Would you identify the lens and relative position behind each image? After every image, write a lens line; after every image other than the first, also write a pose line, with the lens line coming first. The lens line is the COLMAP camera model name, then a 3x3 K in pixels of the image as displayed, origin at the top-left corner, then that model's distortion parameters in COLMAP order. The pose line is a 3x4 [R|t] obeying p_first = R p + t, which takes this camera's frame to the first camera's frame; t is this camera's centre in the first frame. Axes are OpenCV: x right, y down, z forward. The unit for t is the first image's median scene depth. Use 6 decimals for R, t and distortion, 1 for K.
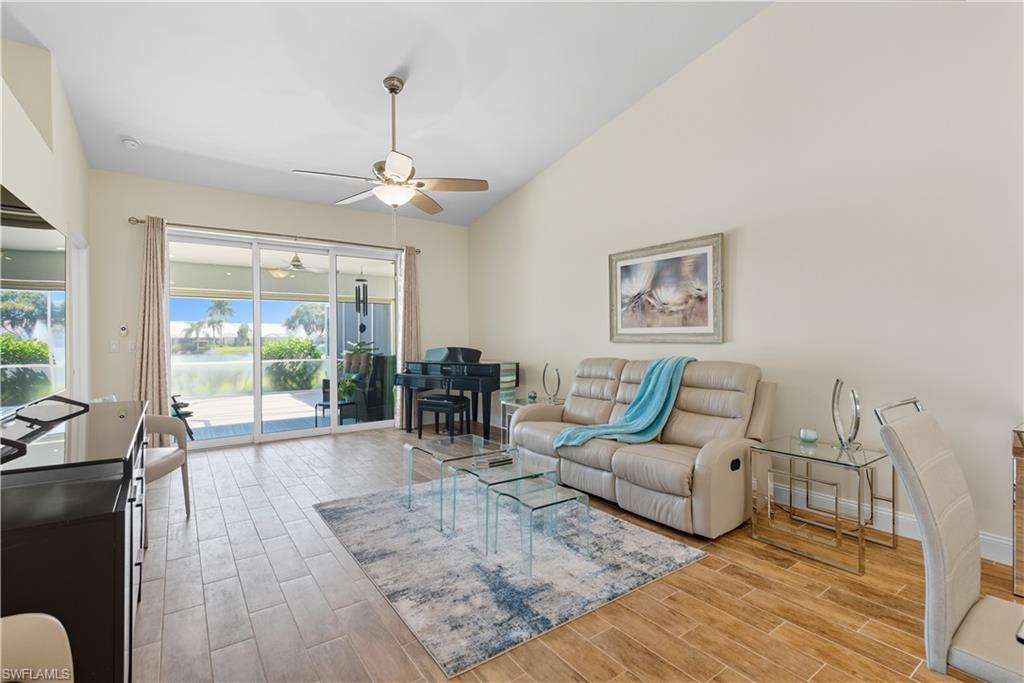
lens RADIAL K [[464.4, 0, 512.0], [0, 464.4, 341.5], [0, 0, 1]] dist [-0.000946, -0.000096]
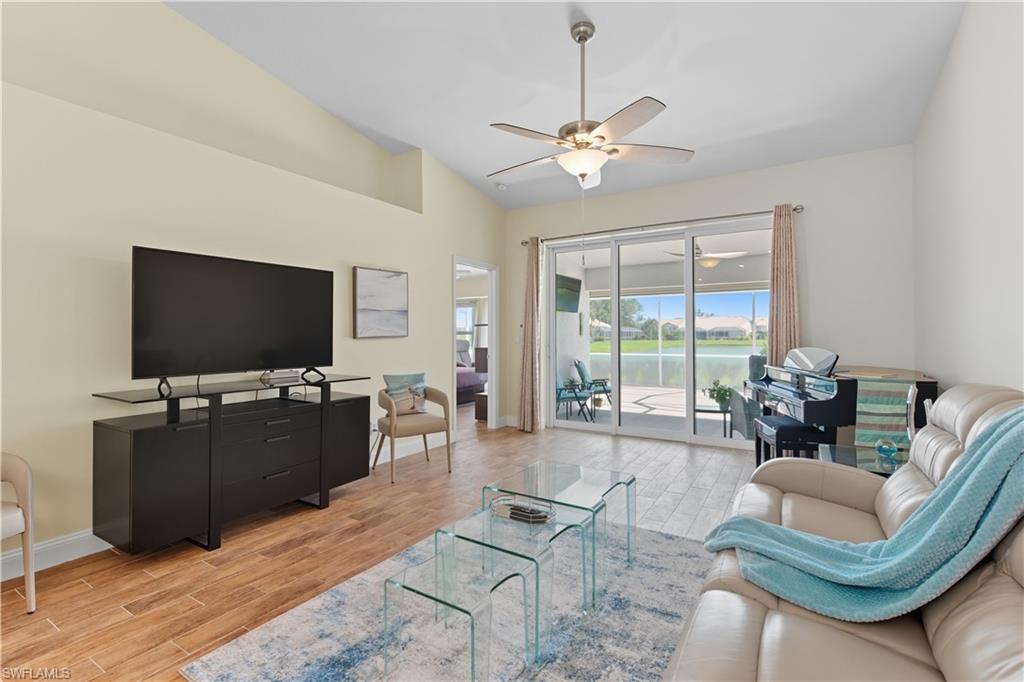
lens RADIAL K [[472.3, 0, 510.3], [0, 472.3, 329.0], [0, 0, 1]] dist [0.002467, 0.000177]
pose [[0.380217, -0.004428, -0.924887, 0.343865], [-0.005901, 0.999957, -0.007214, -0.005820], [0.924878, 0.008200, 0.380174, 0.395743]]
